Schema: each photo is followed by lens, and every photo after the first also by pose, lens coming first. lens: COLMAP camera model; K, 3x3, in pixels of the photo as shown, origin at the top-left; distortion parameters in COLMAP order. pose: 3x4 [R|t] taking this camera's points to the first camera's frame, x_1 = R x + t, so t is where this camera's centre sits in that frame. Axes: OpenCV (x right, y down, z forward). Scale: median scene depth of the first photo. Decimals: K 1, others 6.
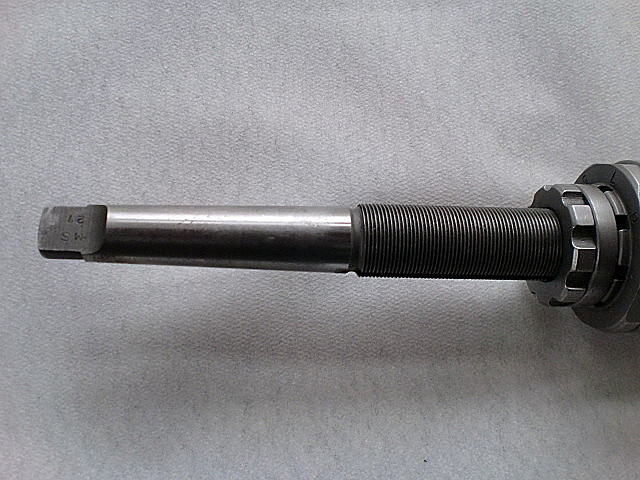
lens RADIAL K [[651.1, 0, 326.1], [0, 651.1, 235.3], [0, 0, 1]] dist [0.054985, -0.232048]
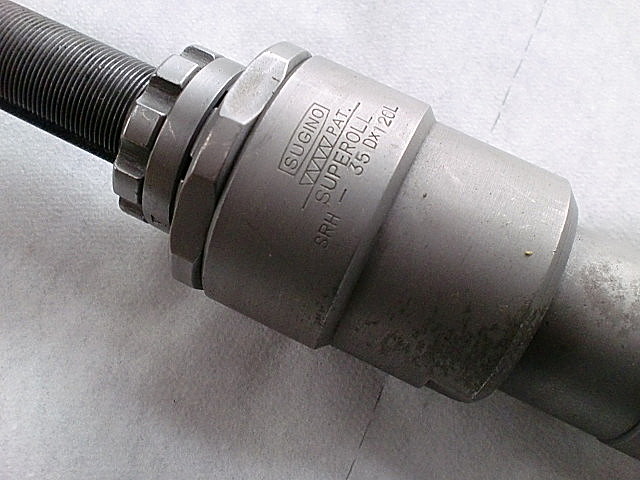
lens RADIAL K [[651.1, 0, 326.1], [0, 651.1, 235.3], [0, 0, 1]] dist [0.054985, -0.232048]
pose [[0.895961, 0.388260, -0.215659, 0.649764], [-0.420220, 0.898258, -0.128641, 0.123173], [0.143771, 0.205882, 0.967958, 0.376528]]
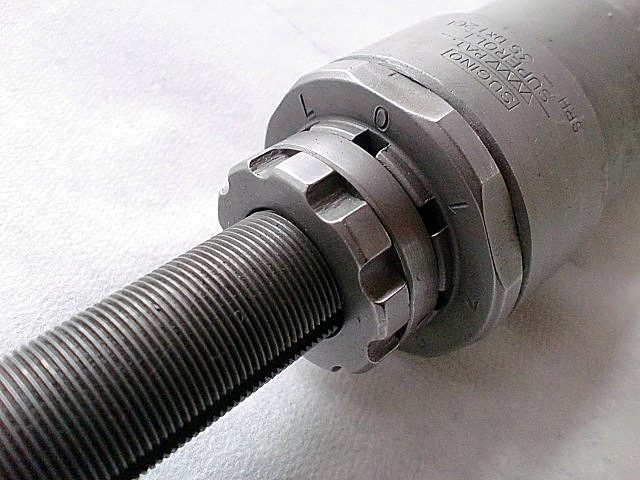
lens RADIAL K [[651.1, 0, 326.1], [0, 651.1, 235.3], [0, 0, 1]] dist [0.054985, -0.232048]
pose [[0.728910, -0.525350, 0.438973, 0.145258], [0.635574, 0.757582, -0.148711, 0.080084], [-0.254433, 0.387396, 0.886108, 0.515189]]
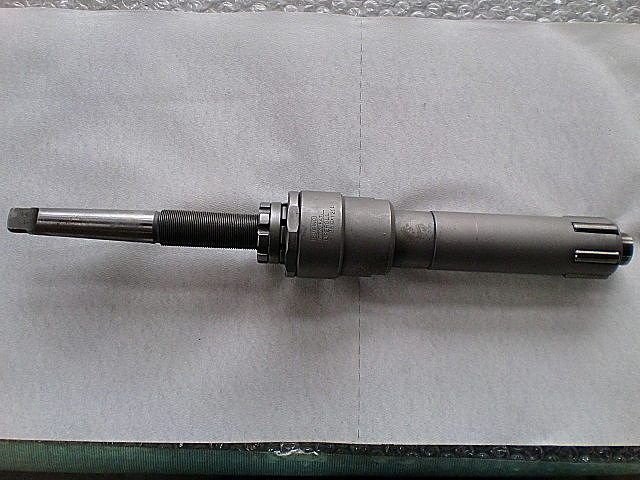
lens RADIAL K [[651.1, 0, 326.1], [0, 651.1, 235.3], [0, 0, 1]] dist [0.054985, -0.232048]
pose [[0.997513, 0.029908, -0.063817, 0.640588], [-0.027464, 0.998868, 0.038850, -0.056946], [0.064907, -0.037001, 0.997205, -0.922422]]
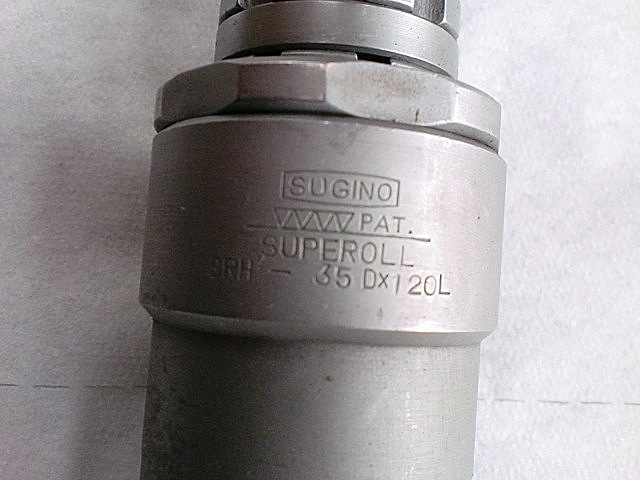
lens RADIAL K [[651.1, 0, 326.1], [0, 651.1, 235.3], [0, 0, 1]] dist [0.054985, -0.232048]
pose [[-0.066040, 0.980775, -0.183630, 0.584875], [-0.992527, -0.045643, 0.113166, -0.039188], [0.102609, 0.189731, 0.976460, 0.510324]]
